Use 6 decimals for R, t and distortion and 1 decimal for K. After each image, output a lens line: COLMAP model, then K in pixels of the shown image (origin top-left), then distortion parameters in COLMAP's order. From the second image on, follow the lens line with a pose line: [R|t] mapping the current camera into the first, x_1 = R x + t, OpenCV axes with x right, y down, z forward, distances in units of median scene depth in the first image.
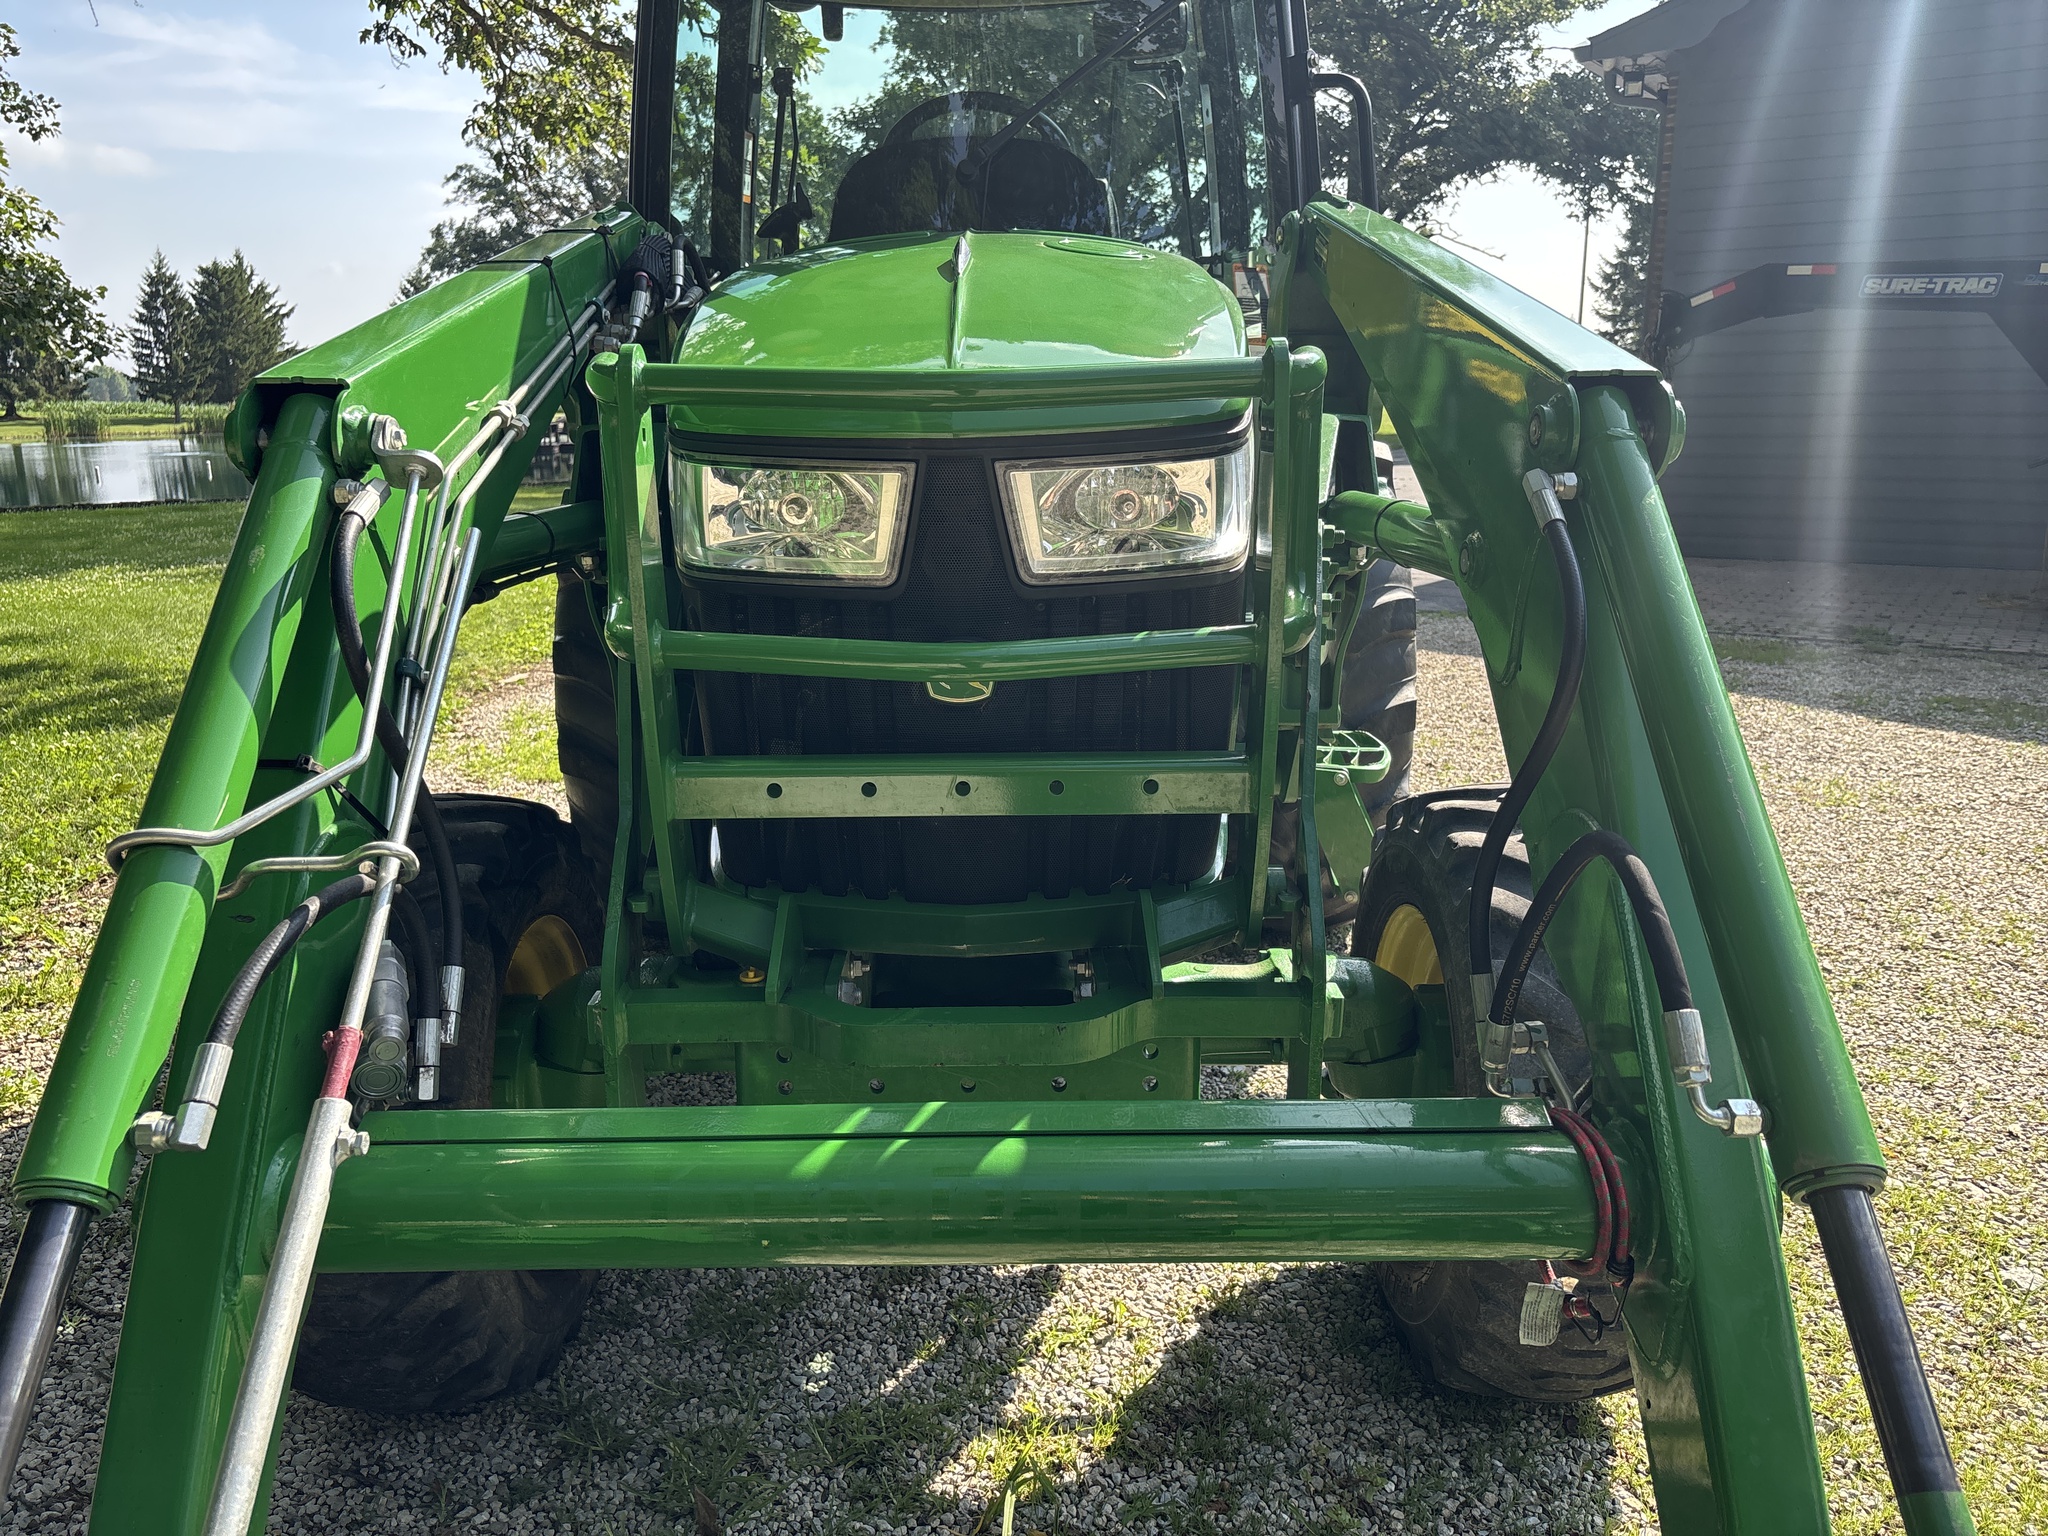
lens RADIAL K [[1536.4, 0, 1017.9], [0, 1536.4, 774.6], [0, 0, 1]] dist [0.006945, -0.007413]
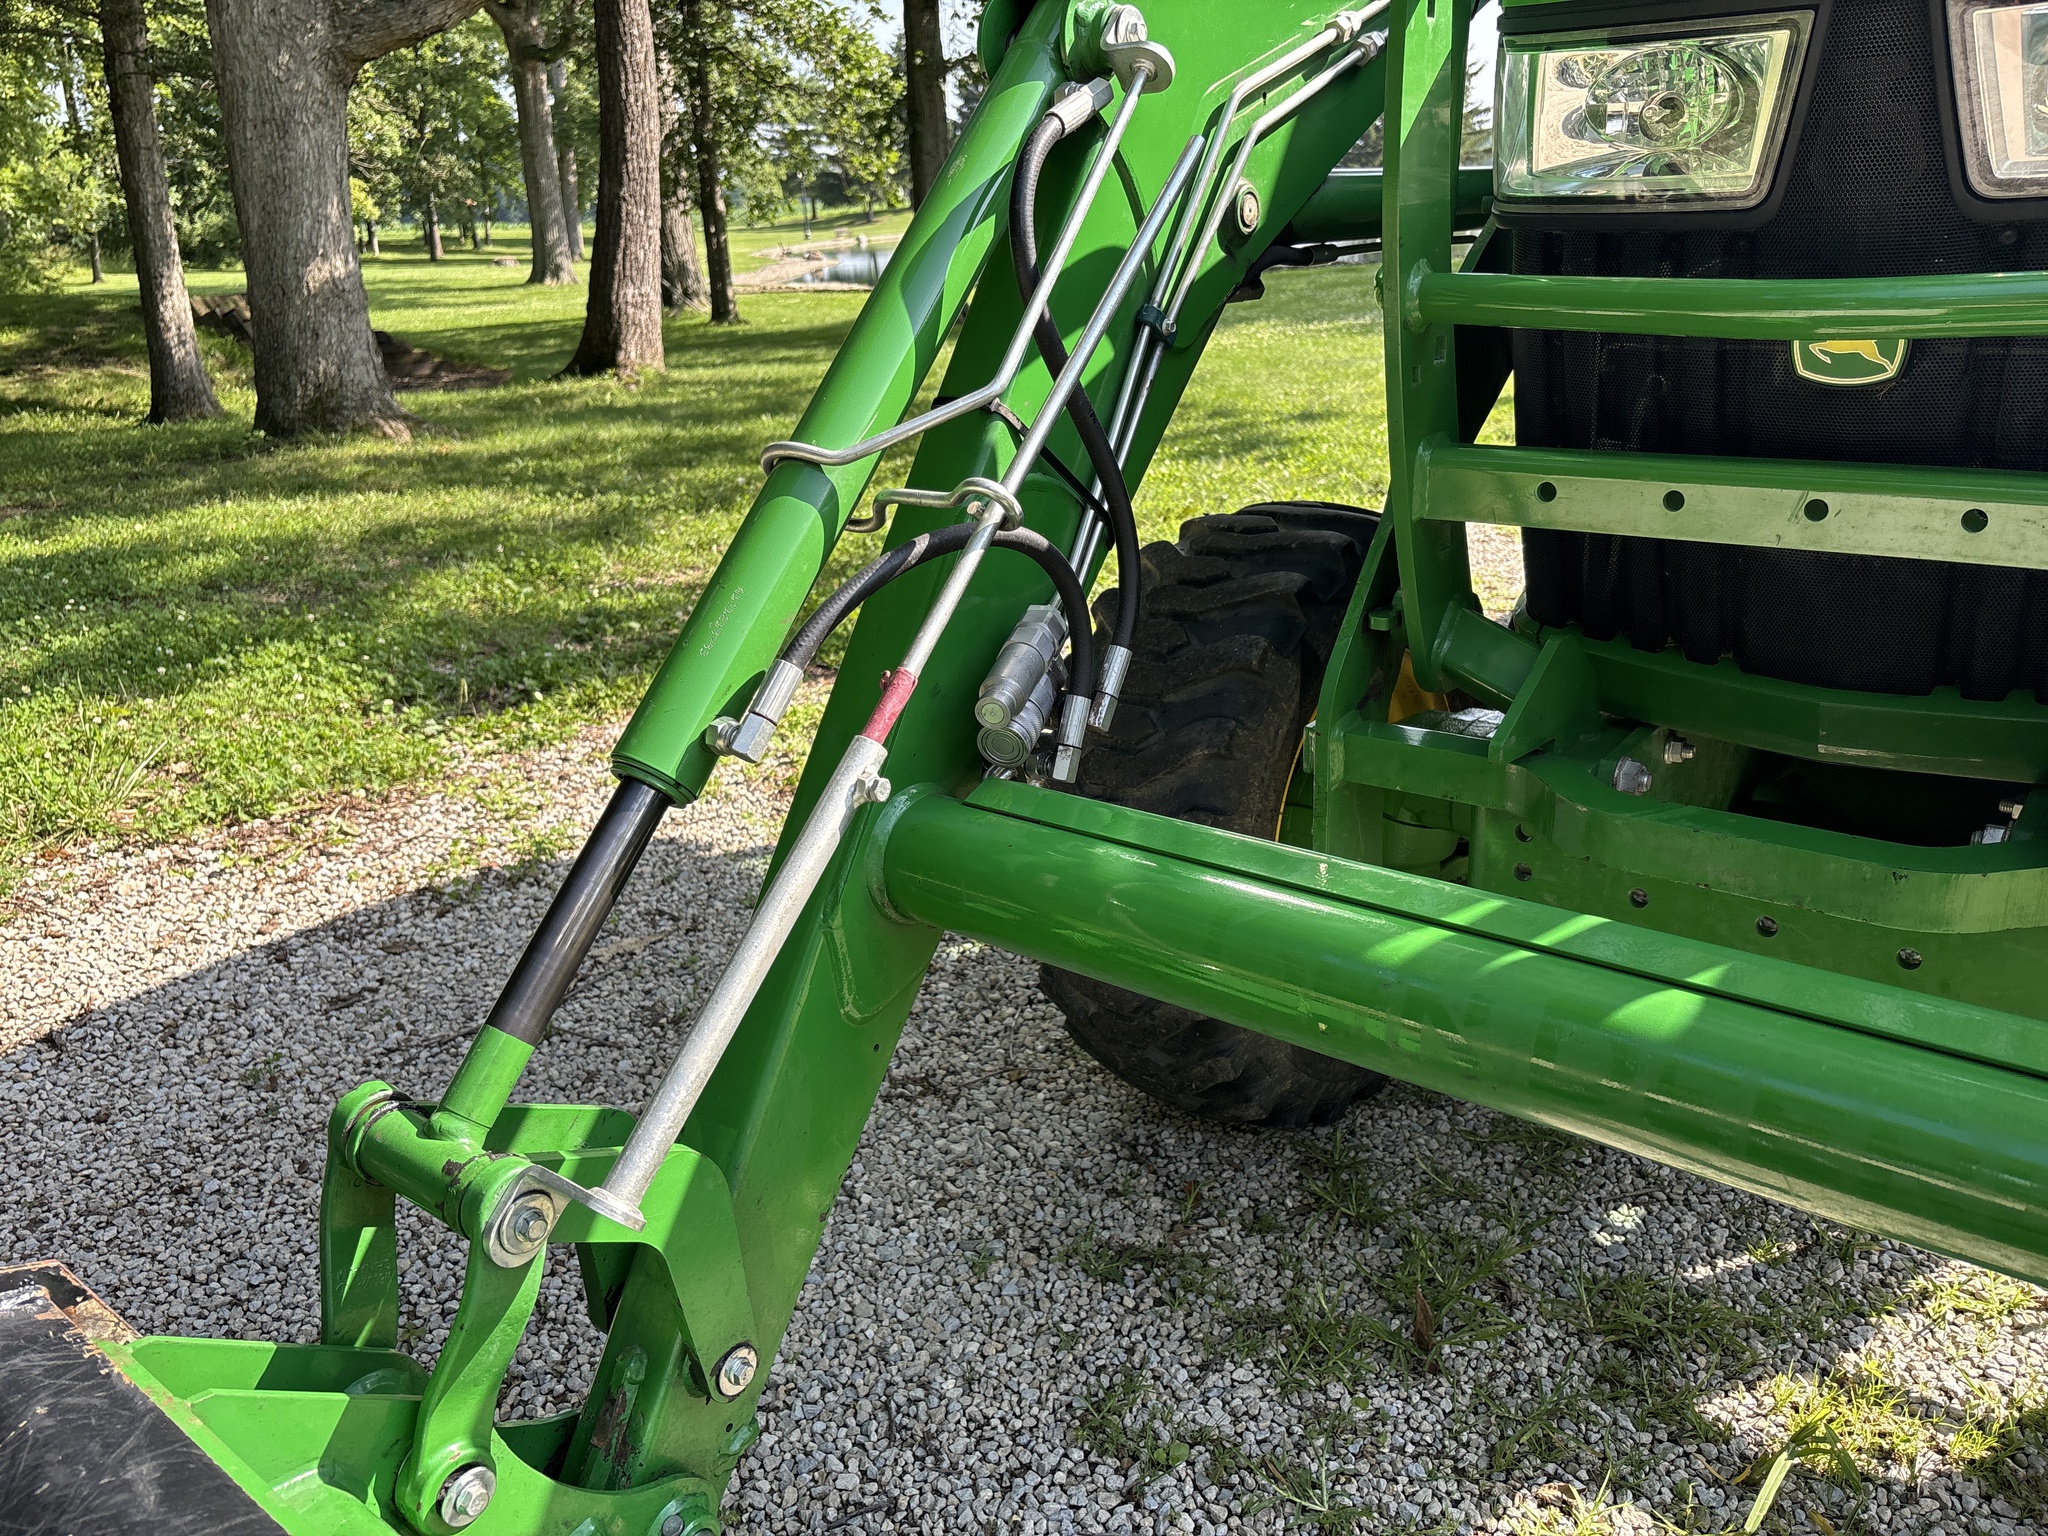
lens RADIAL K [[1531.4, 0, 1014.1], [0, 1531.4, 763.9], [0, 0, 1]] dist [0.035138, -0.052495]
pose [[0.766394, 0.184346, -0.615352, 0.104421], [-0.097650, 0.980238, 0.172039, 0.029054], [0.634906, -0.071761, 0.769250, 0.174986]]
